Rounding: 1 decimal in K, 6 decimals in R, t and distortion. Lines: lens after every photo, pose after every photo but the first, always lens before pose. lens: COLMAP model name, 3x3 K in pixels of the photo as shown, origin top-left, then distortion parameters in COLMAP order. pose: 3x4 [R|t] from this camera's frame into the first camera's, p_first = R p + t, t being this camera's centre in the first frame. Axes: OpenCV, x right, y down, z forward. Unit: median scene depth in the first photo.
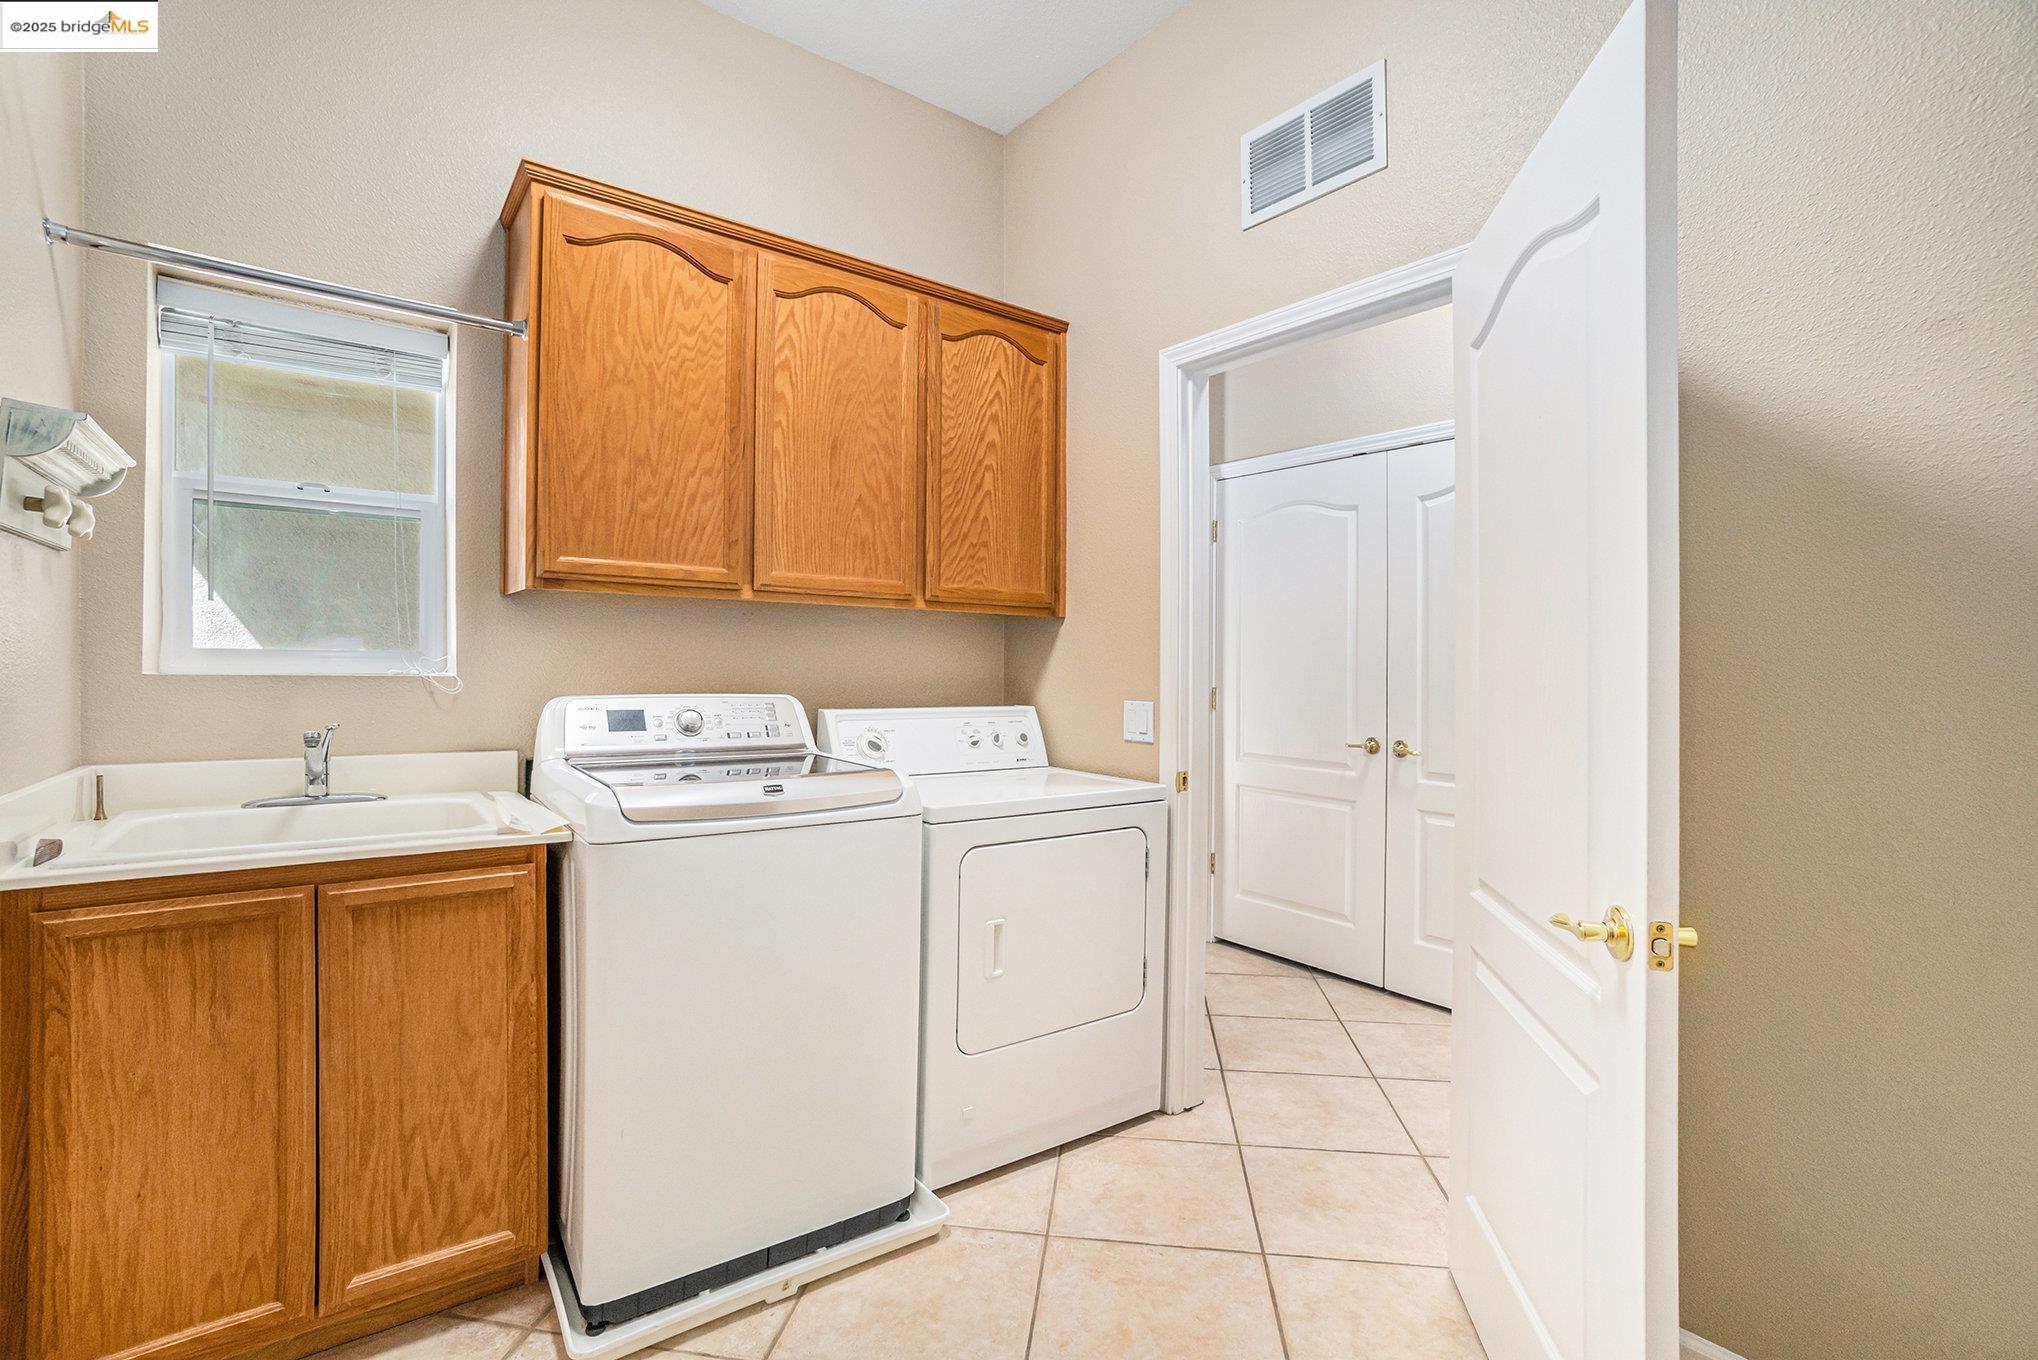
lens RADIAL K [[909.9, 0, 1001.1], [0, 909.9, 674.8], [0, 0, 1]] dist [-0.067533, 0.023991]
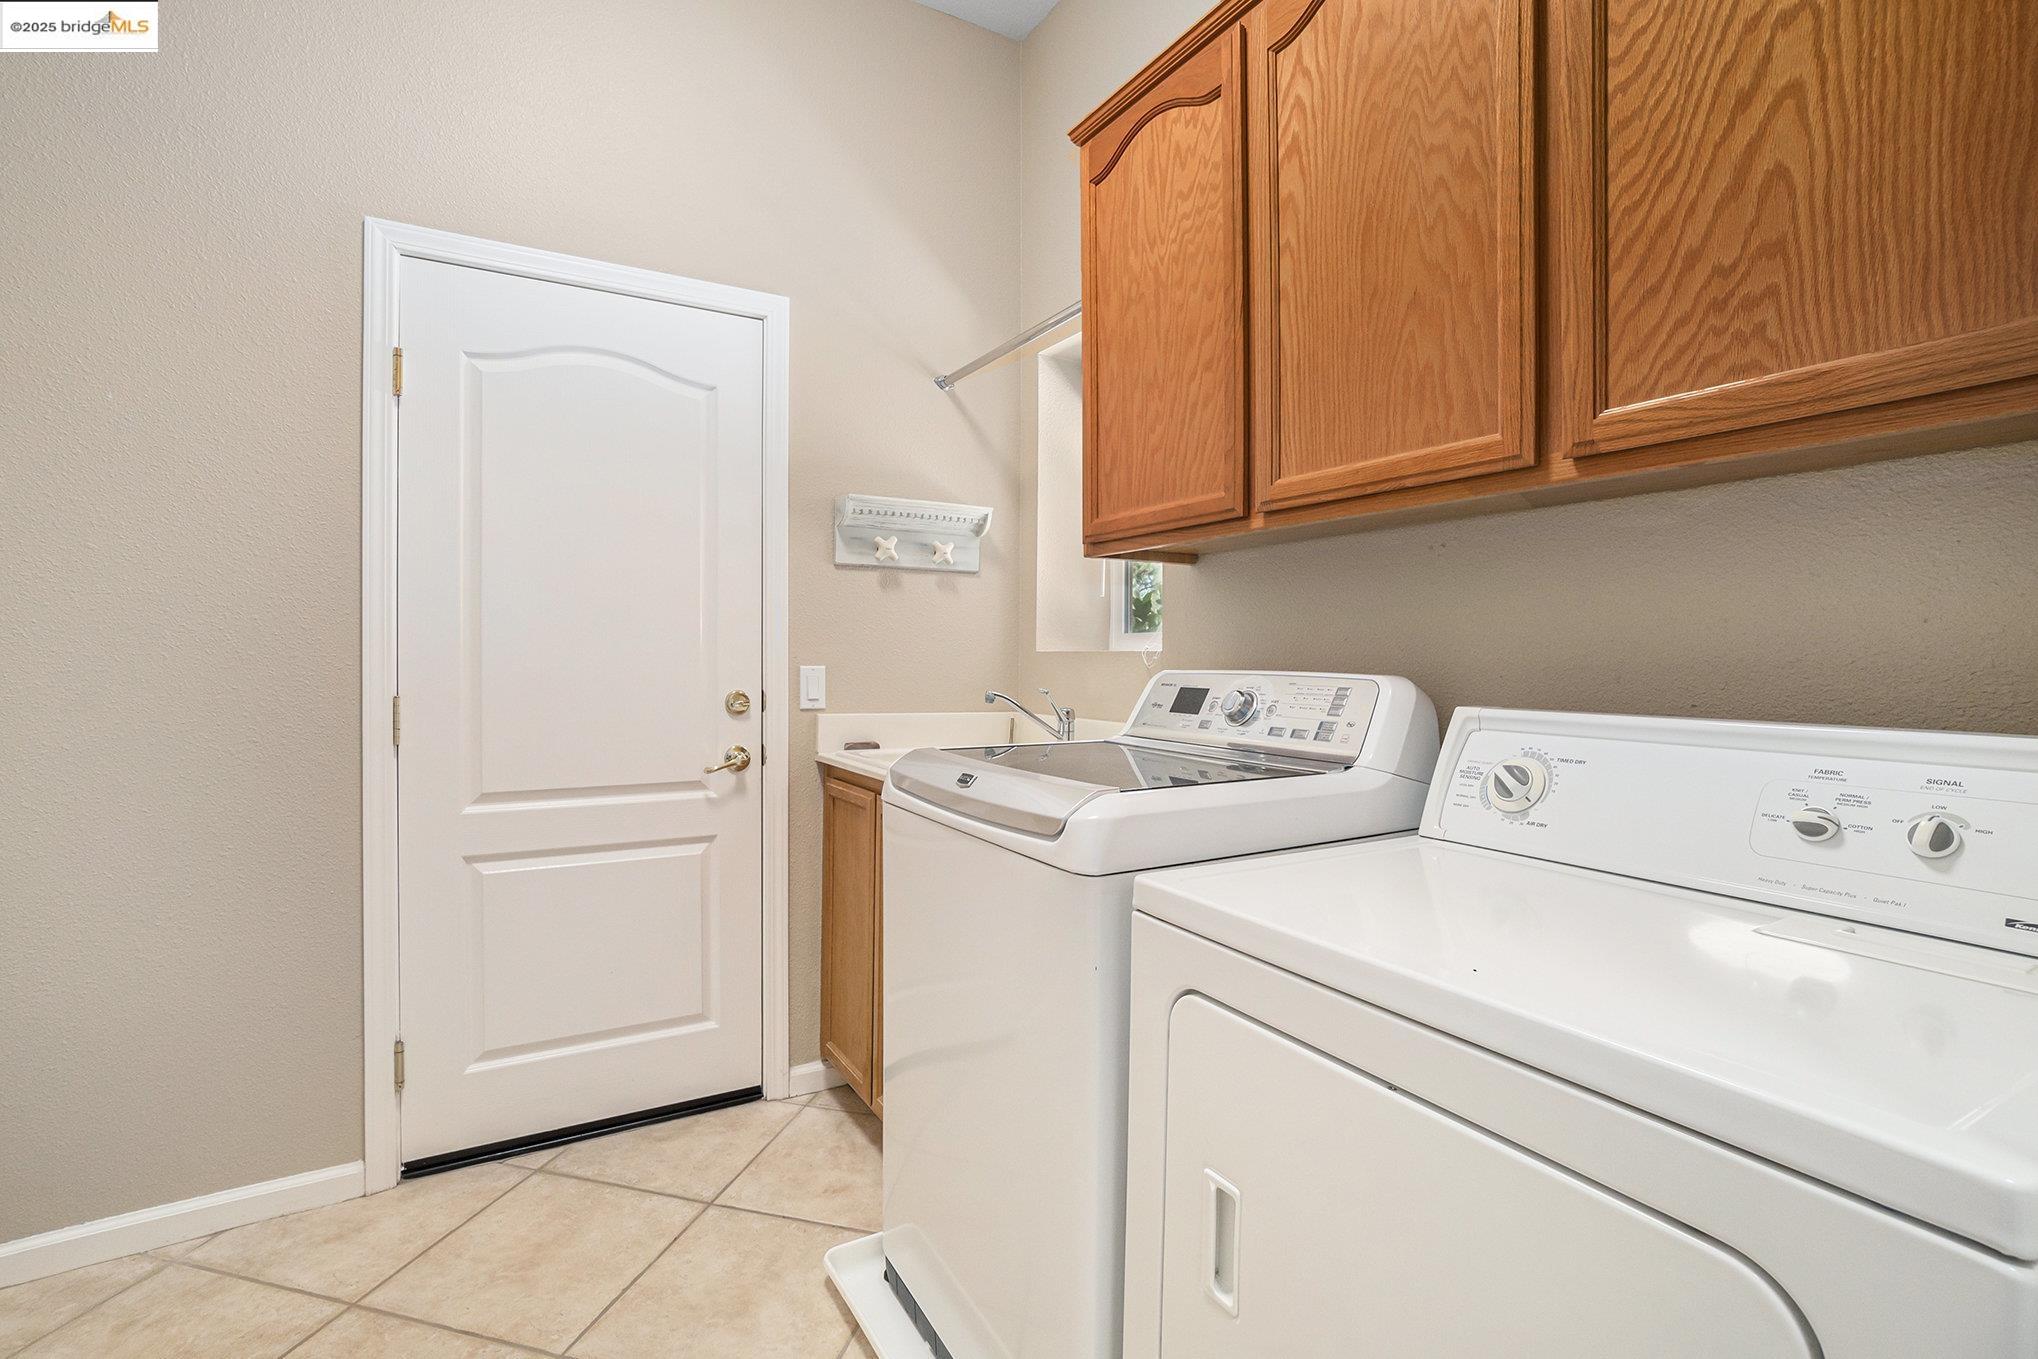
lens RADIAL K [[909.9, 0, 1001.1], [0, 909.9, 674.3], [0, 0, 1]] dist [-0.067533, 0.023991]
pose [[-0.127043, 0.004227, -0.991888, 0.400024], [-0.020887, 0.999758, 0.006935, 0.022980], [0.991677, 0.021599, -0.126924, 0.882272]]
